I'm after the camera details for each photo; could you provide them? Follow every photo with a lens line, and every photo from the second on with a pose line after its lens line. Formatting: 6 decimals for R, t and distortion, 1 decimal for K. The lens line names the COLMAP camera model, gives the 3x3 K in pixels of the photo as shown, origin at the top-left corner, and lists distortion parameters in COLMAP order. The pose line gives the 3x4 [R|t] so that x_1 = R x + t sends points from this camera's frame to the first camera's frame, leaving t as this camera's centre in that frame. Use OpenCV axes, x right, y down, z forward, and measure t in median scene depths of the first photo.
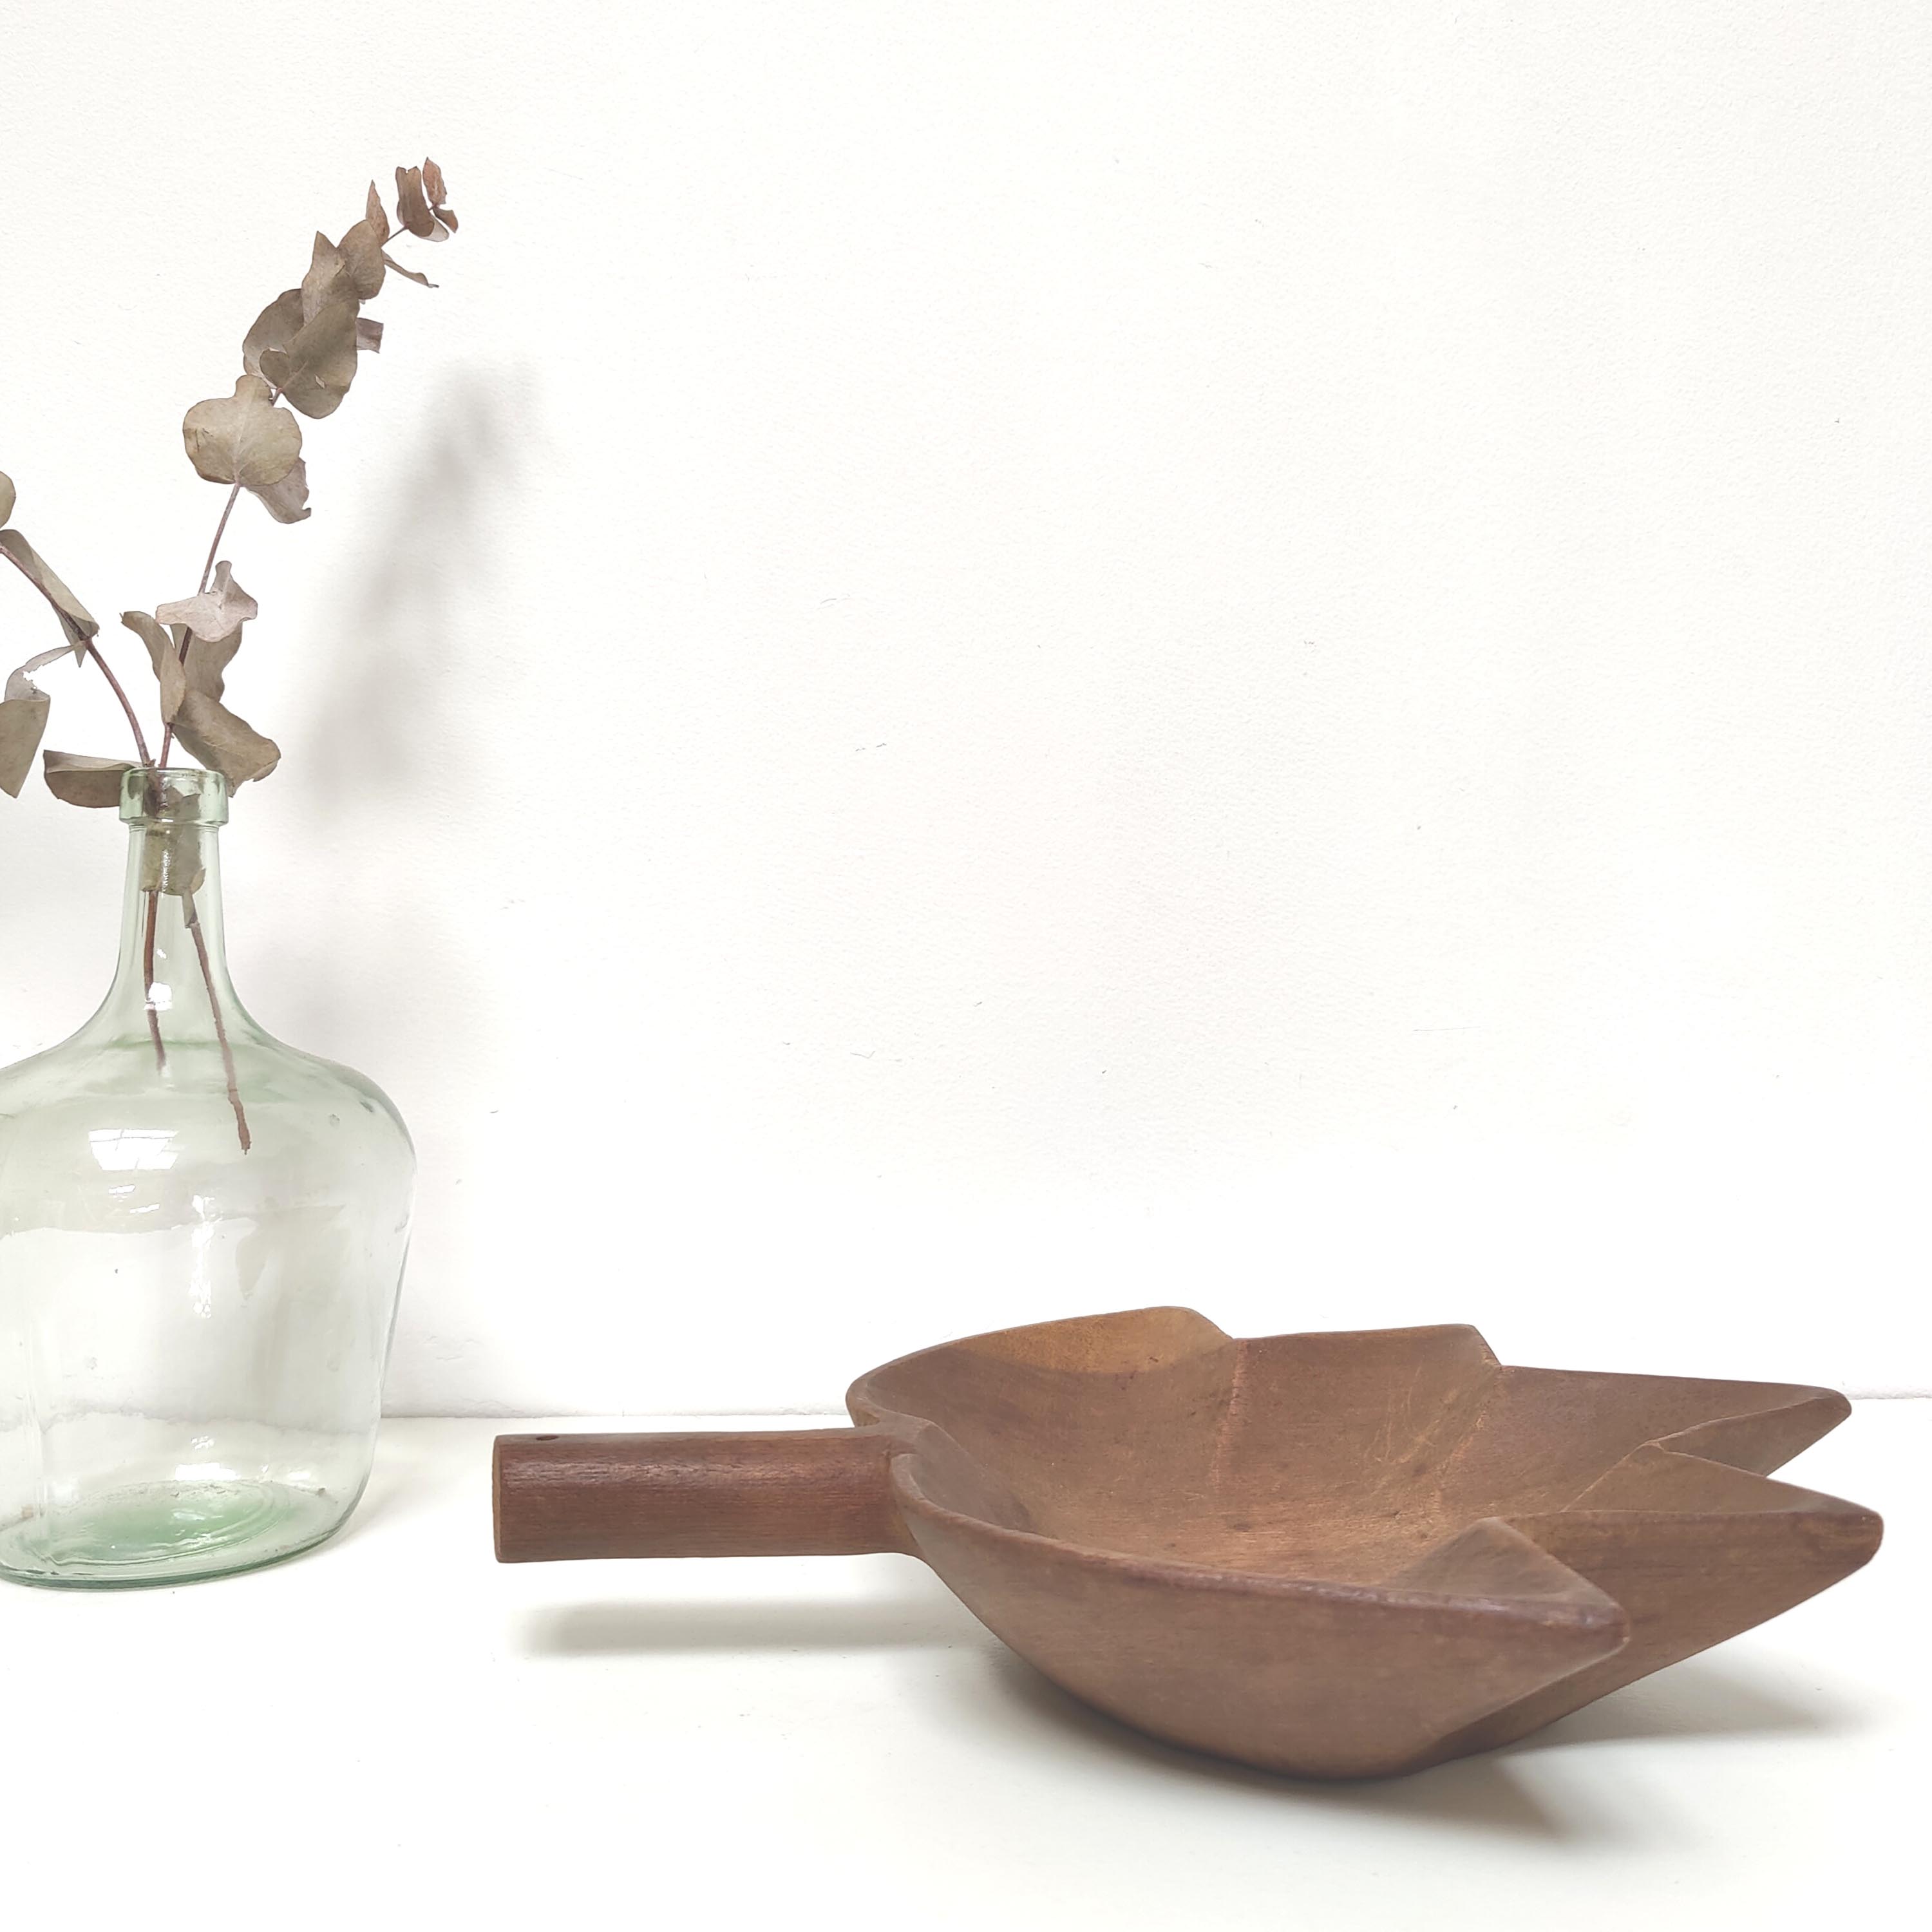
lens RADIAL K [[1861.7, 0, 966.0], [0, 1861.7, 966.0], [0, 0, 1]] dist [-0.001244, -0.000758]
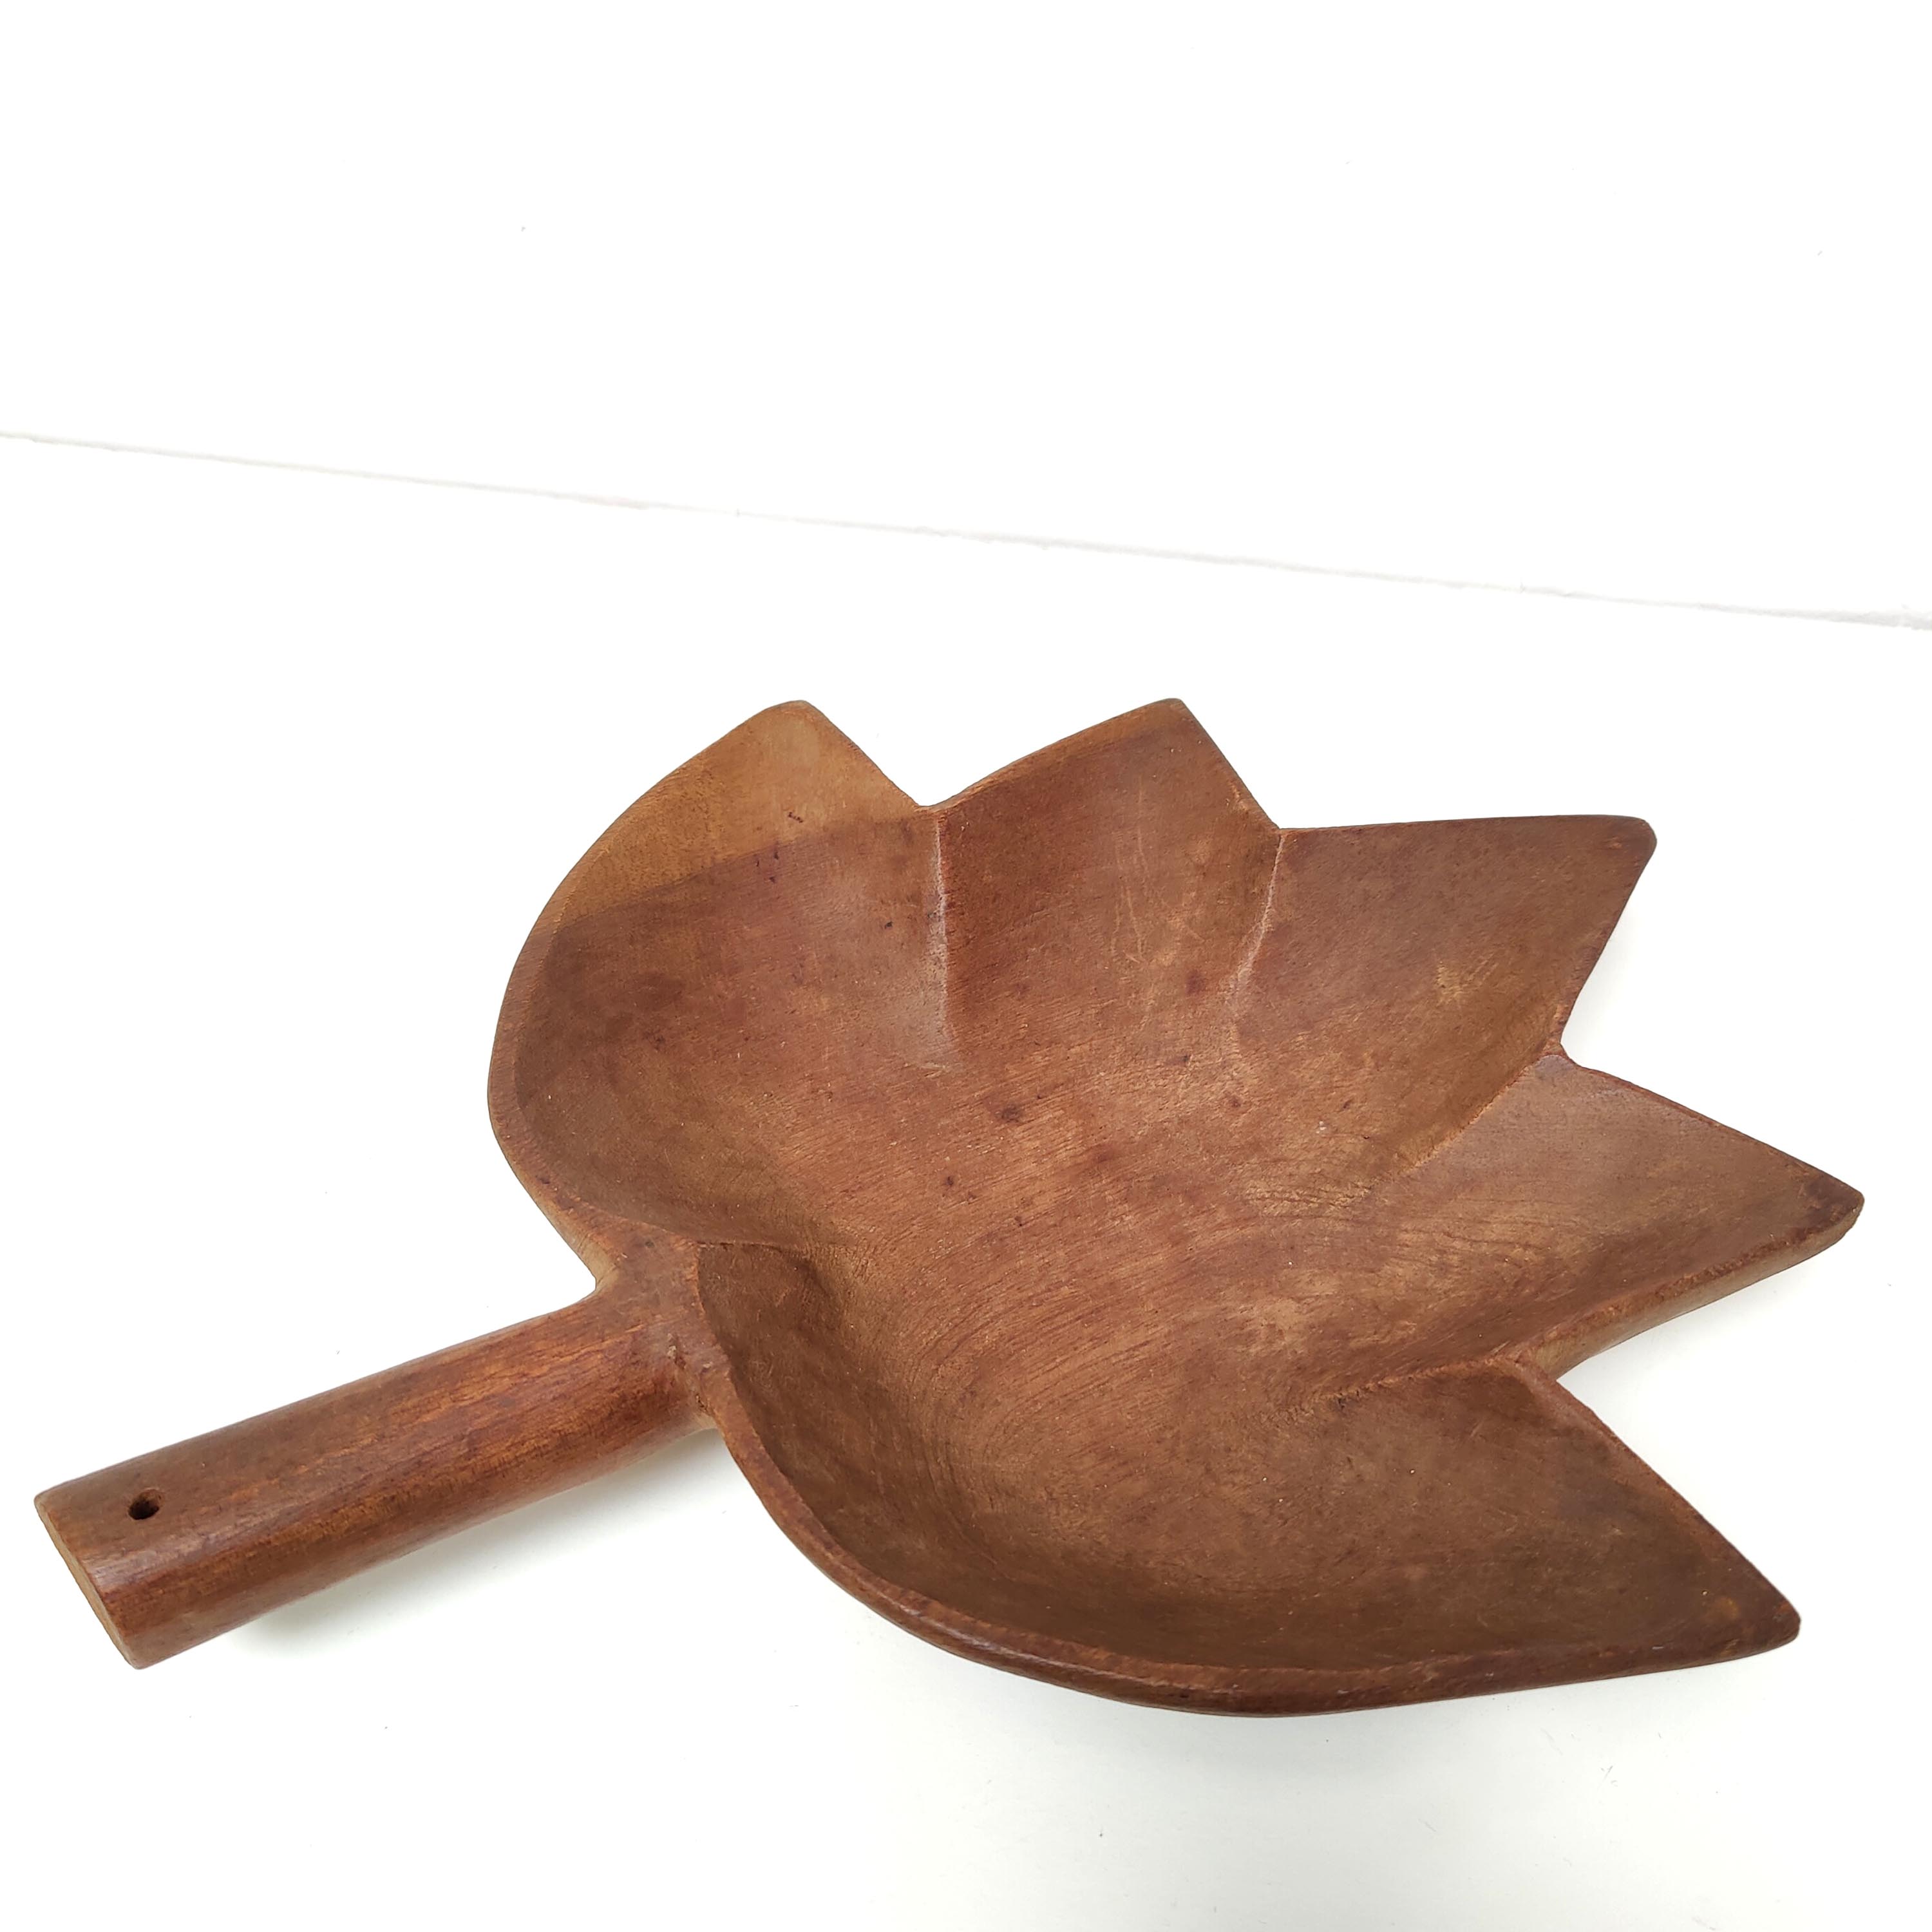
lens RADIAL K [[1861.7, 0, 966.0], [0, 1861.7, 966.0], [0, 0, 1]] dist [-0.001244, -0.000758]
pose [[0.898719, -0.267045, 0.347837, -0.126066], [-0.029968, 0.753943, 0.656256, -0.262708], [-0.437499, -0.600214, 0.669580, 0.493438]]
